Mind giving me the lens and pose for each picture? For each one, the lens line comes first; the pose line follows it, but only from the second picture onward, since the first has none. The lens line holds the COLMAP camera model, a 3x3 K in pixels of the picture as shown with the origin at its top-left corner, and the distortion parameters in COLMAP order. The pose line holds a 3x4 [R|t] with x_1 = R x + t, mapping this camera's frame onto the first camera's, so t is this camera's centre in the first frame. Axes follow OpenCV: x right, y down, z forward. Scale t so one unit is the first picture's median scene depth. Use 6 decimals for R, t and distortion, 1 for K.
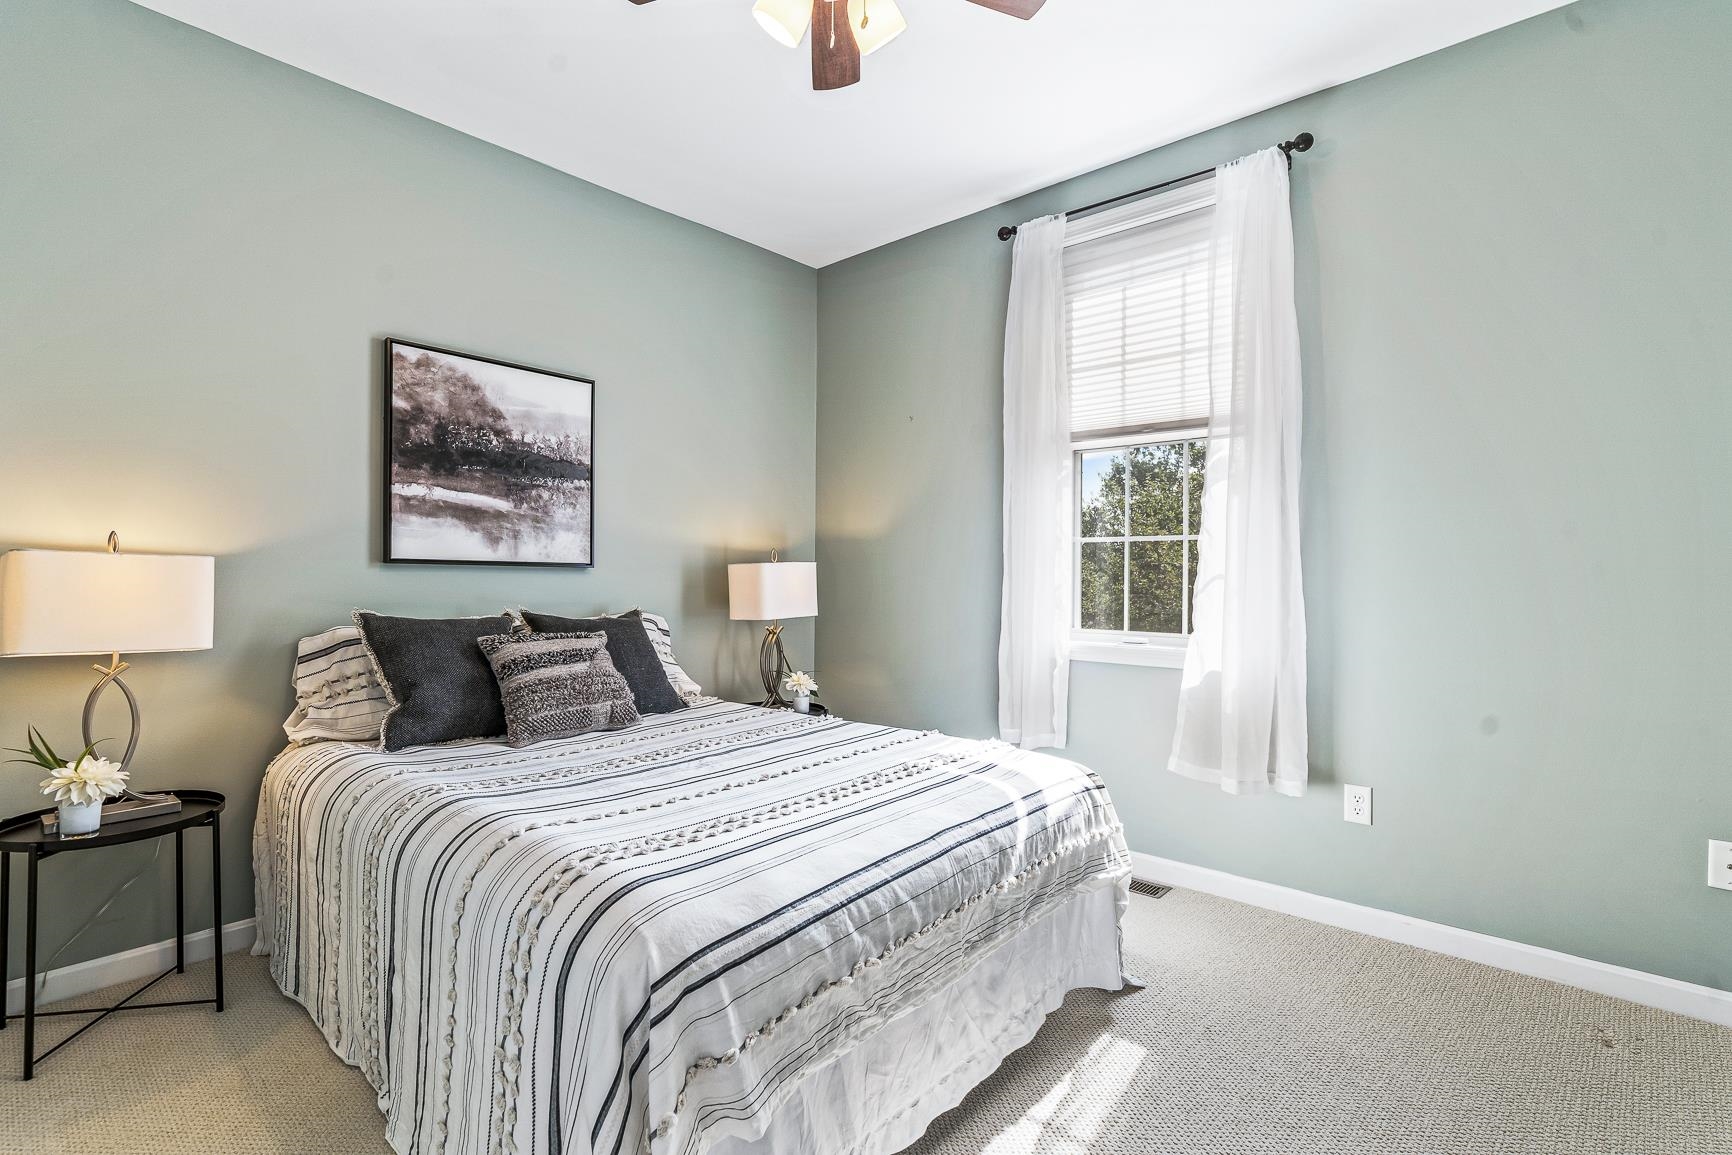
lens RADIAL K [[812.9, 0, 866.0], [0, 812.9, 577.5], [0, 0, 1]] dist [0.000341, 0.000019]
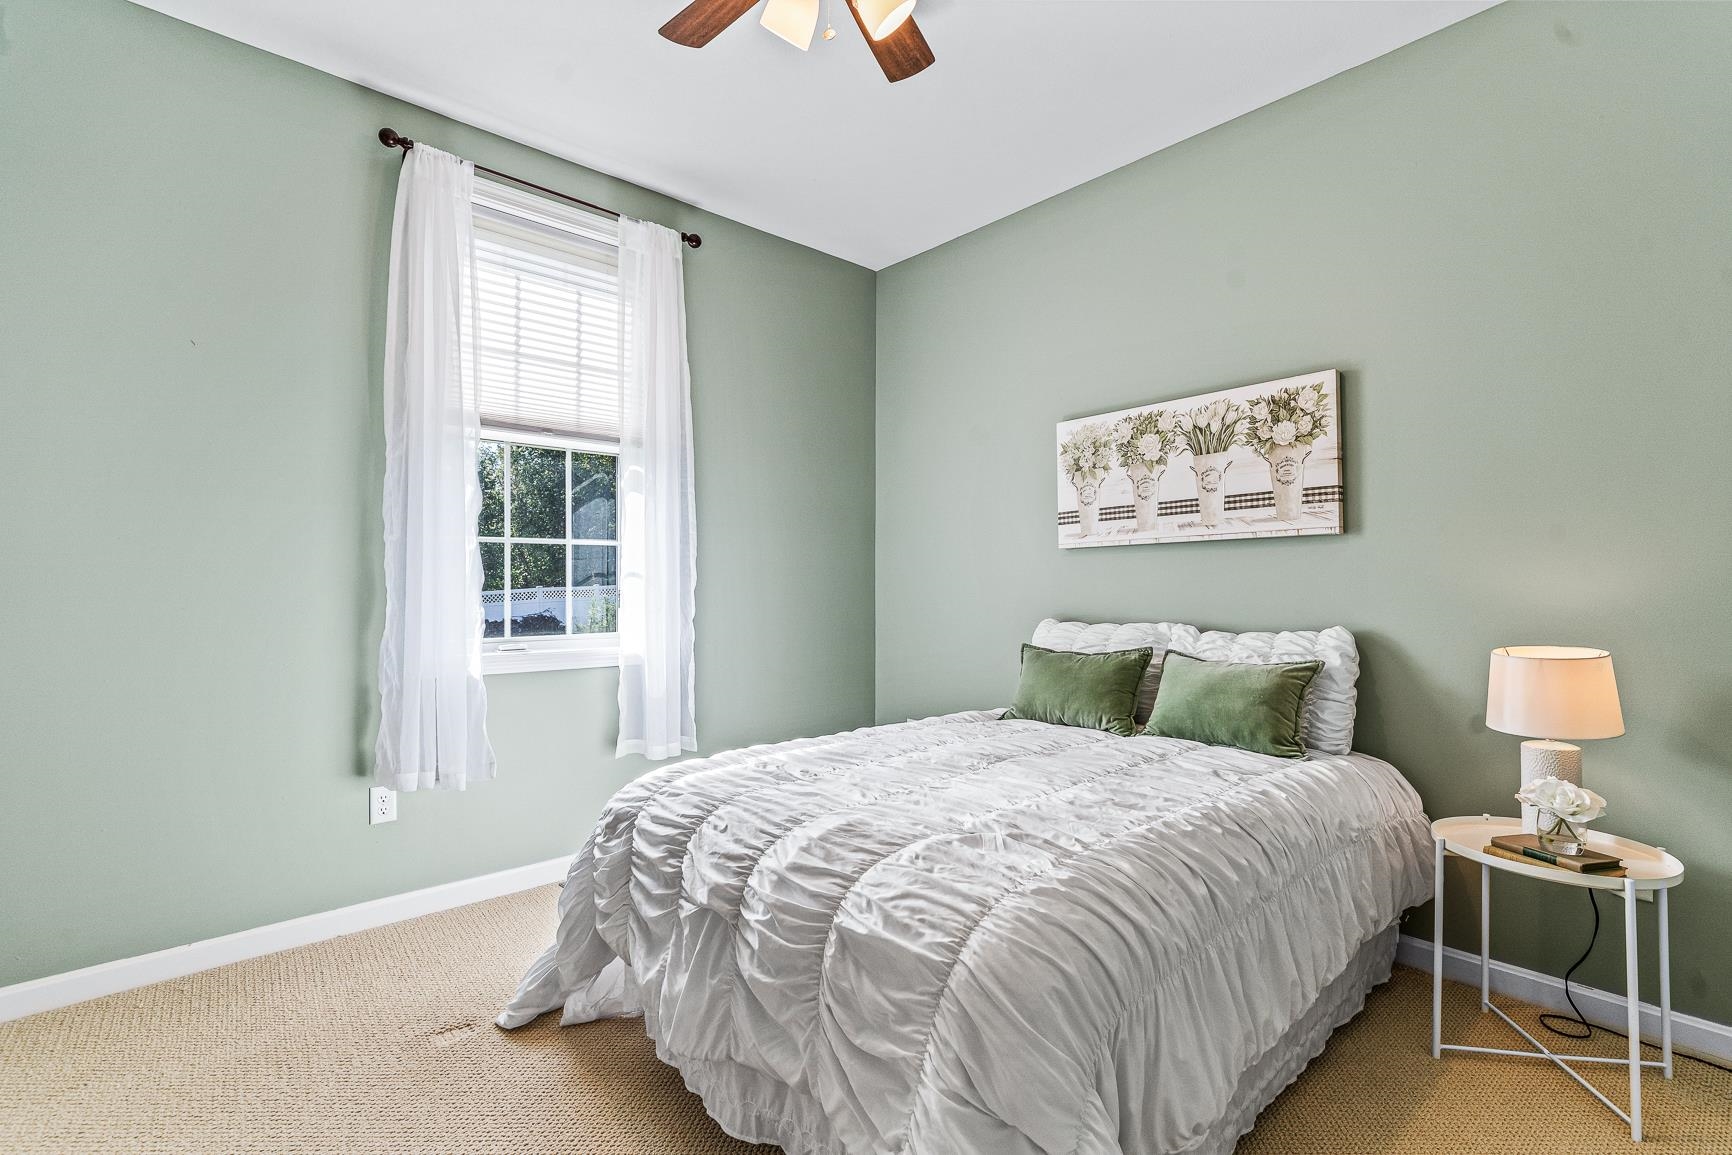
lens RADIAL K [[812.9, 0, 866.0], [0, 812.9, 577.5], [0, 0, 1]] dist [0.000341, 0.000019]
pose [[0.101475, -0.006075, 0.994819, -0.596416], [0.005267, 0.999971, 0.005569, -0.006695], [-0.994824, 0.004674, 0.101504, 0.503814]]
